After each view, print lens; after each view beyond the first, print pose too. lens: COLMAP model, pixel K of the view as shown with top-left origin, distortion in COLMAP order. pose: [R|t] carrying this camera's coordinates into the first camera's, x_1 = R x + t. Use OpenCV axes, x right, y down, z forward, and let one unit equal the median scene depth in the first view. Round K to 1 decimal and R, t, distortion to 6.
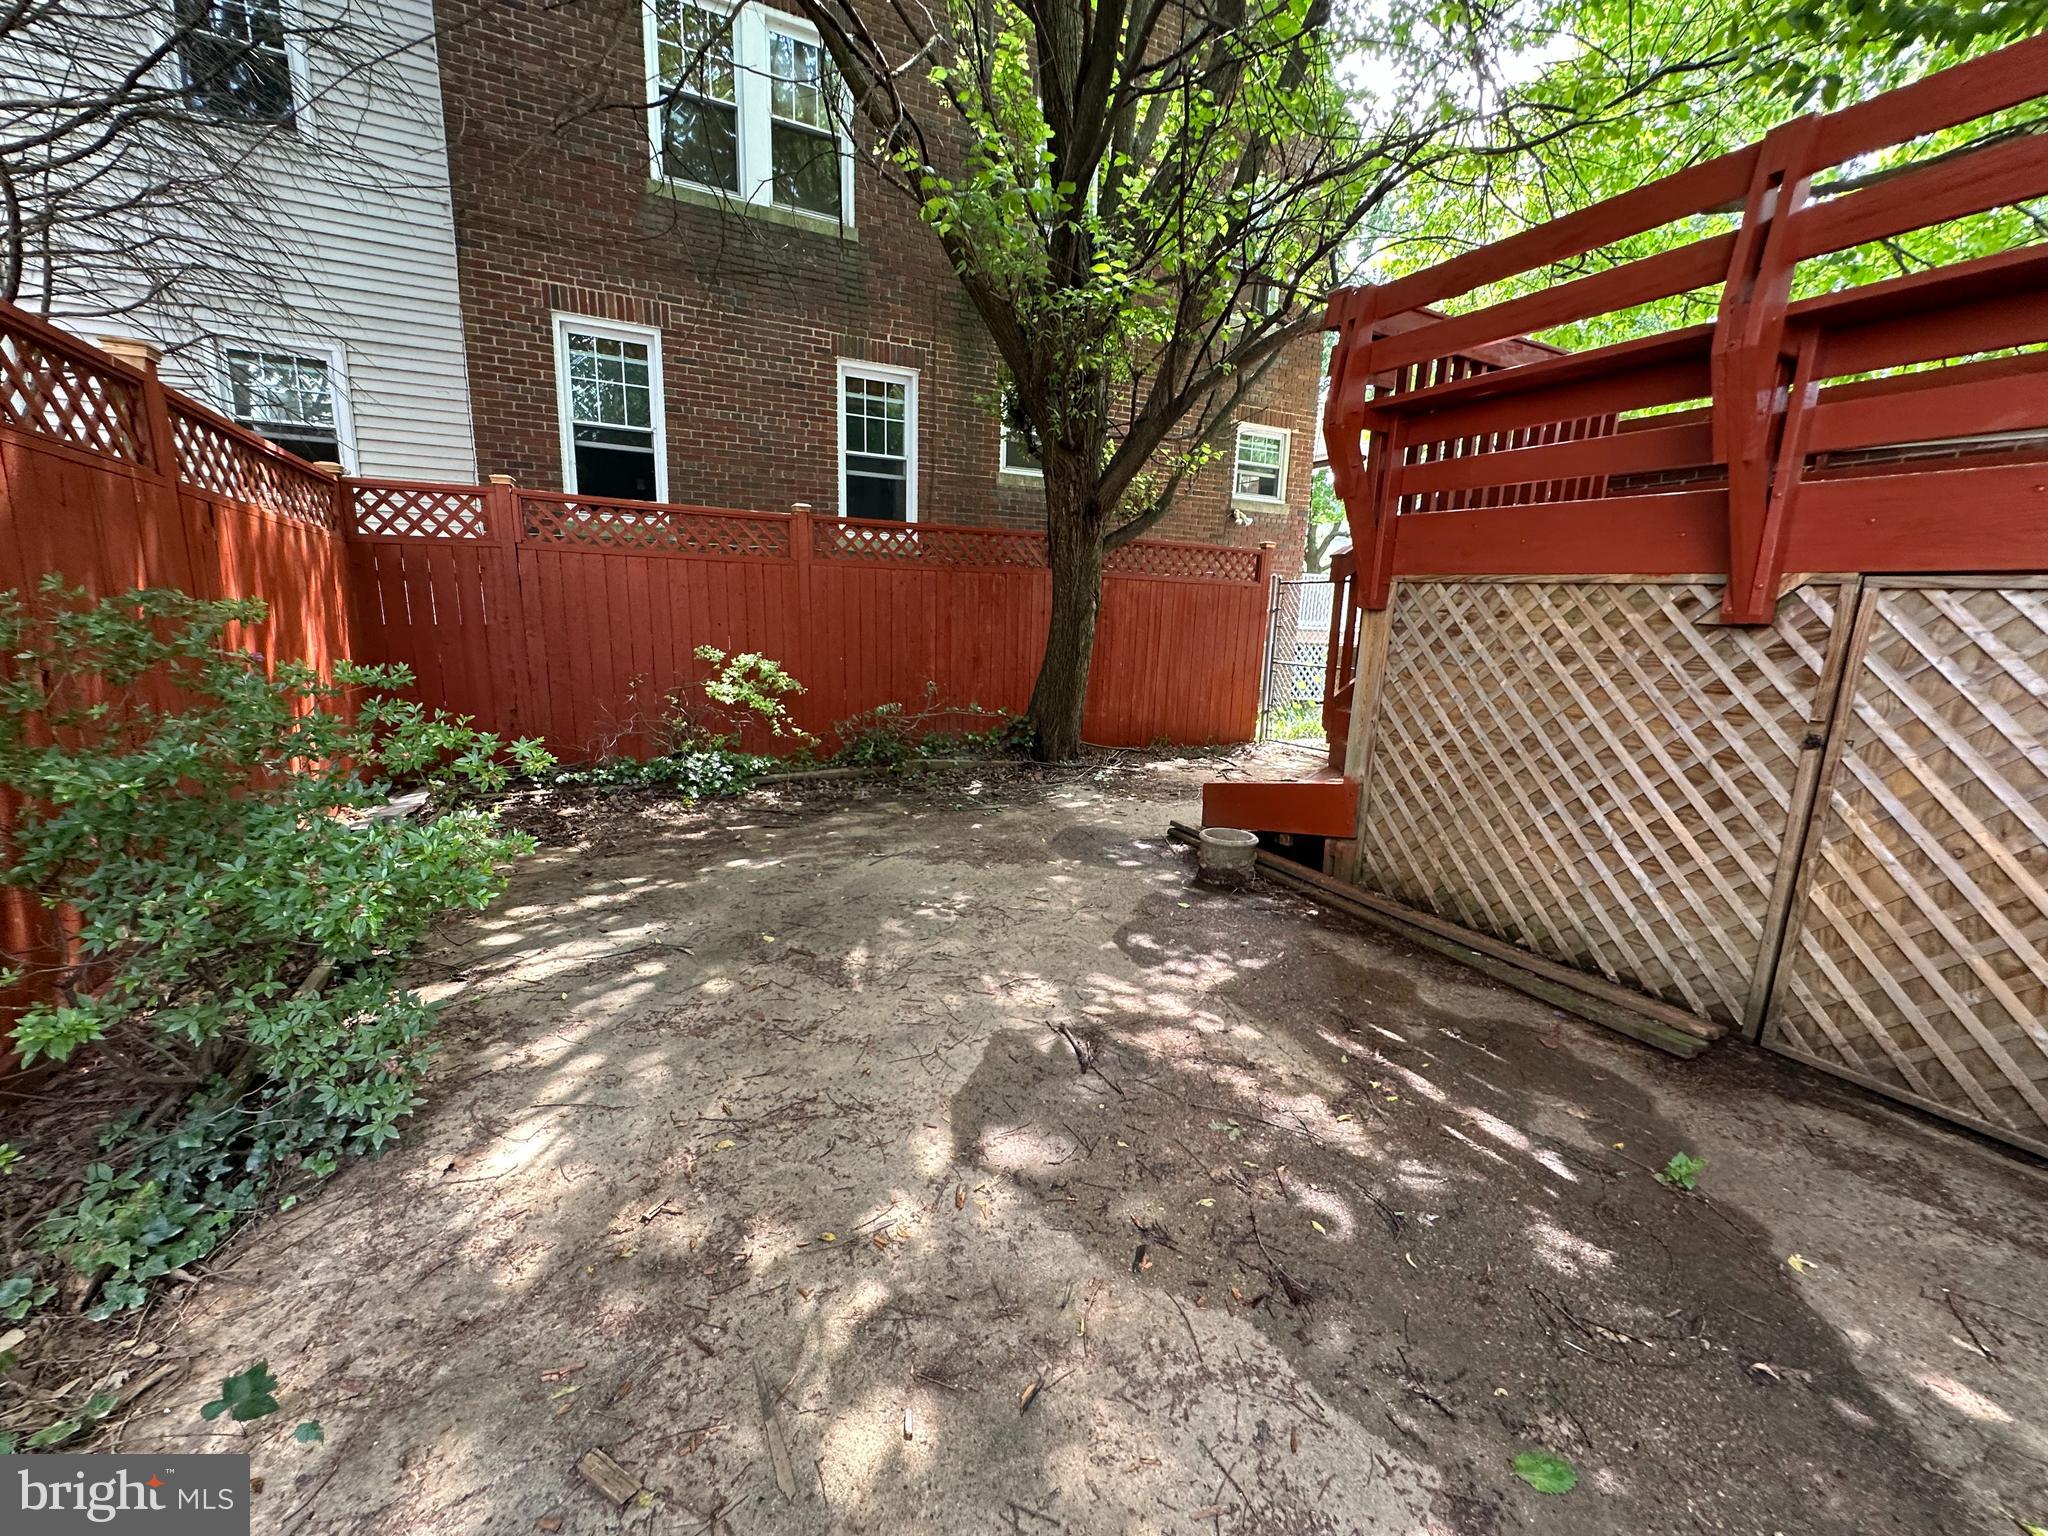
lens RADIAL K [[822.2, 0, 1013.0], [0, 822.2, 776.6], [0, 0, 1]] dist [0.001321, 0.000103]
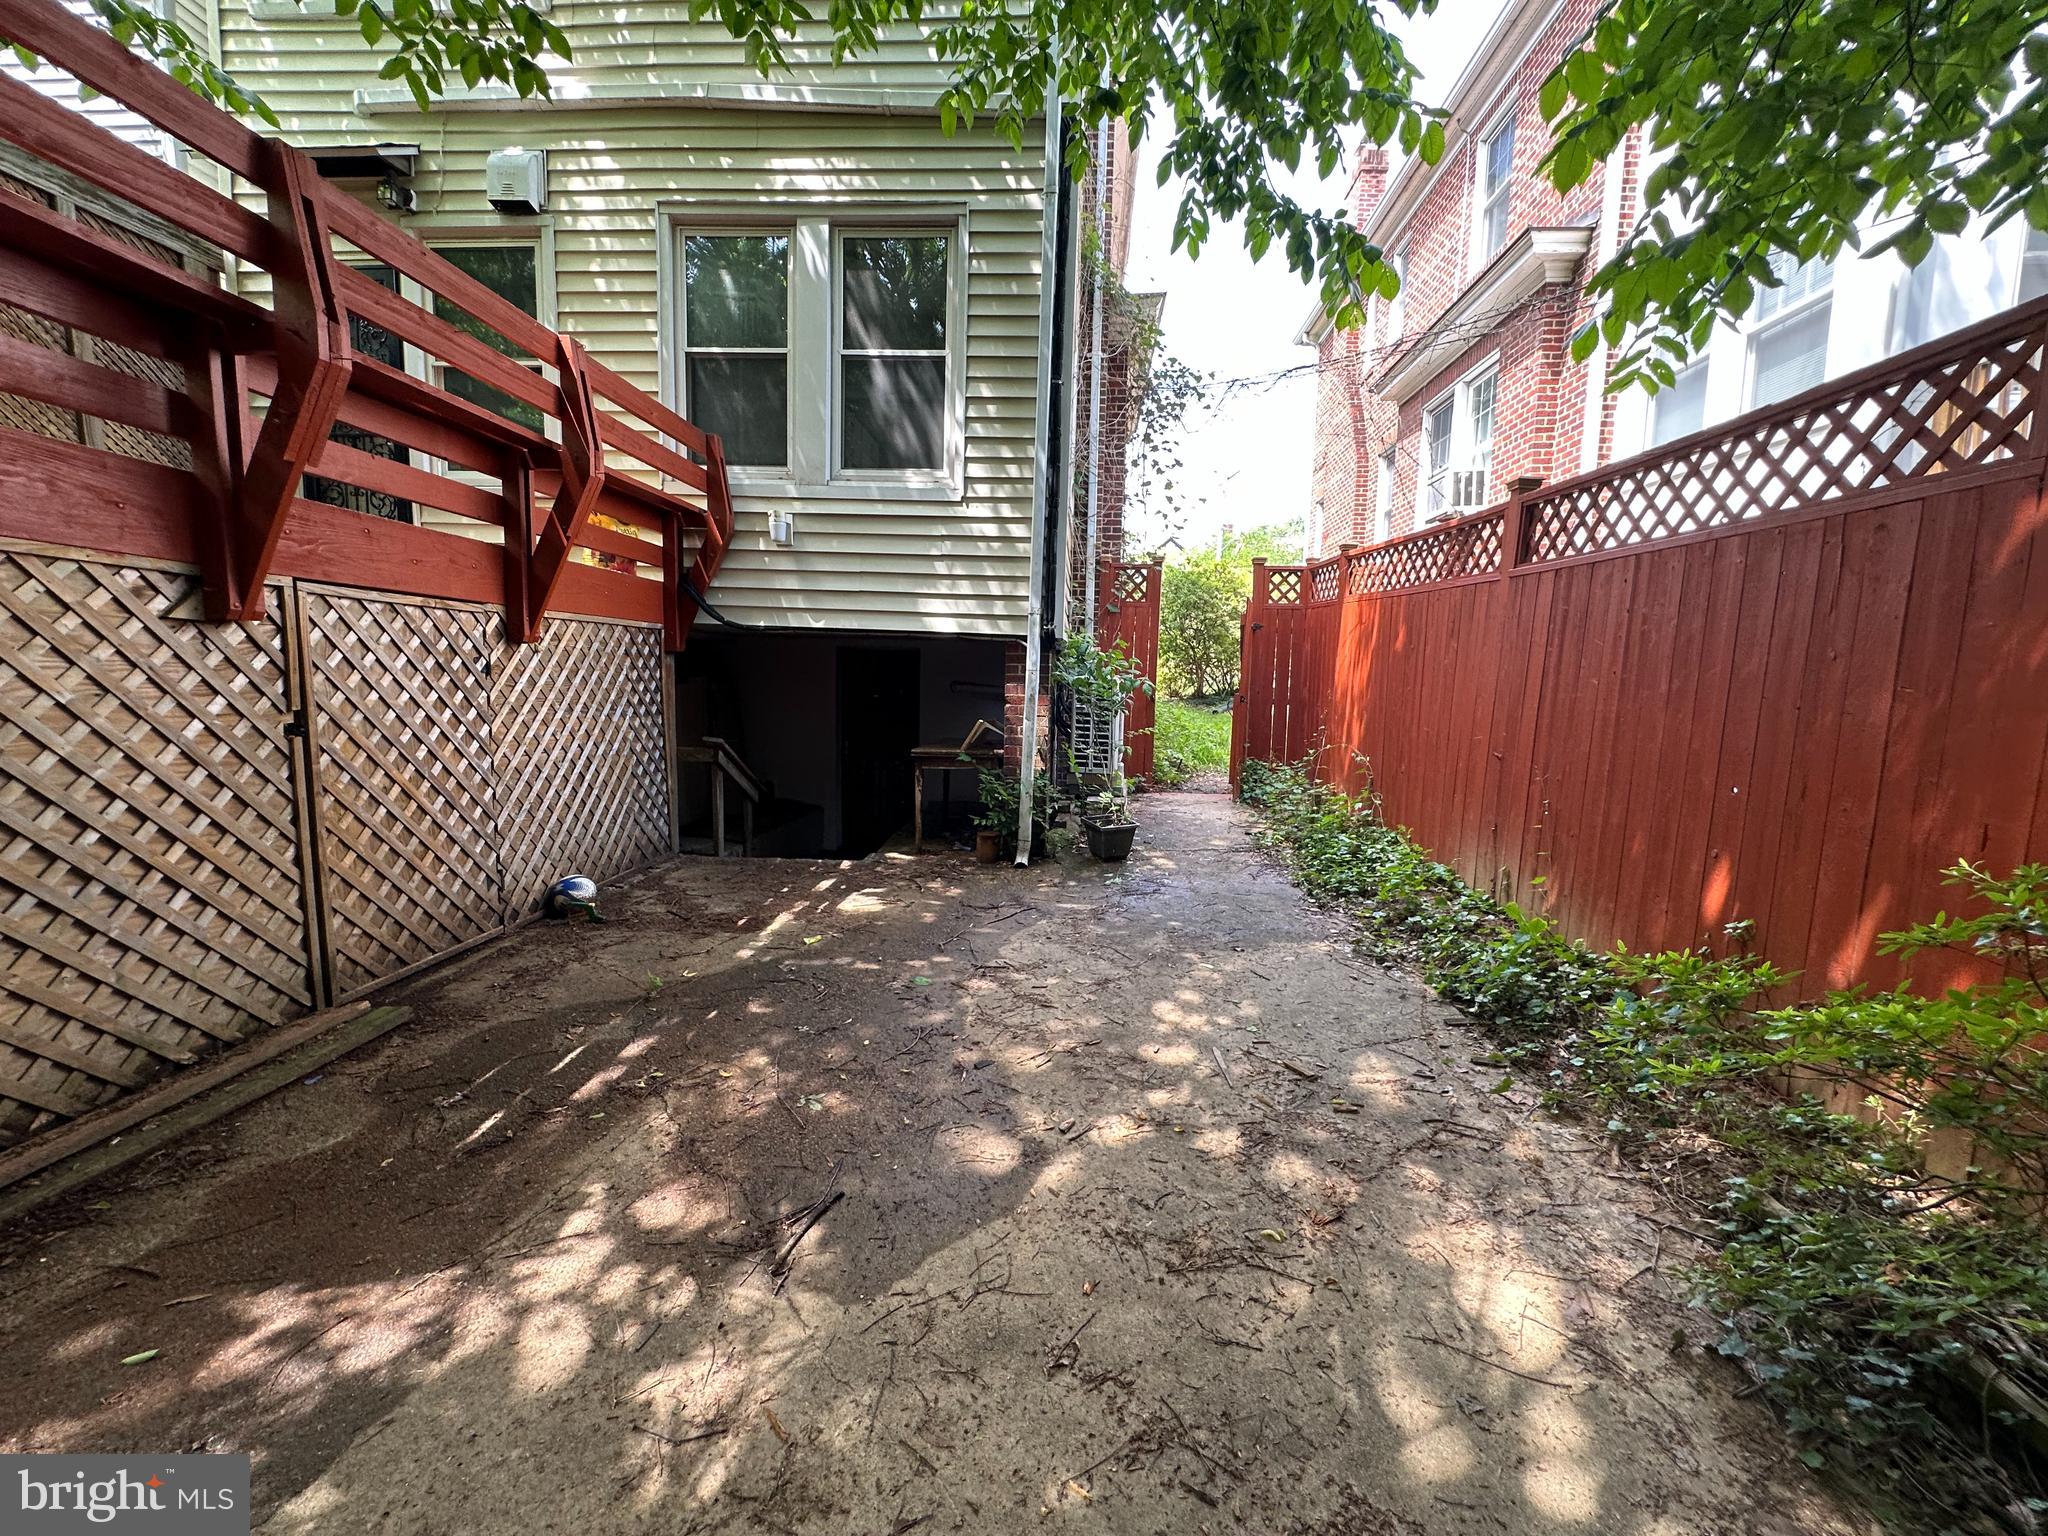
lens RADIAL K [[822.2, 0, 1019.0], [0, 822.2, 768.8], [0, 0, 1]] dist [0.001321, 0.000103]
pose [[-0.861641, -0.108560, 0.495771, -0.478878], [0.051777, 0.952954, 0.298659, -0.310118], [-0.504870, 0.283007, -0.815484, 1.640244]]
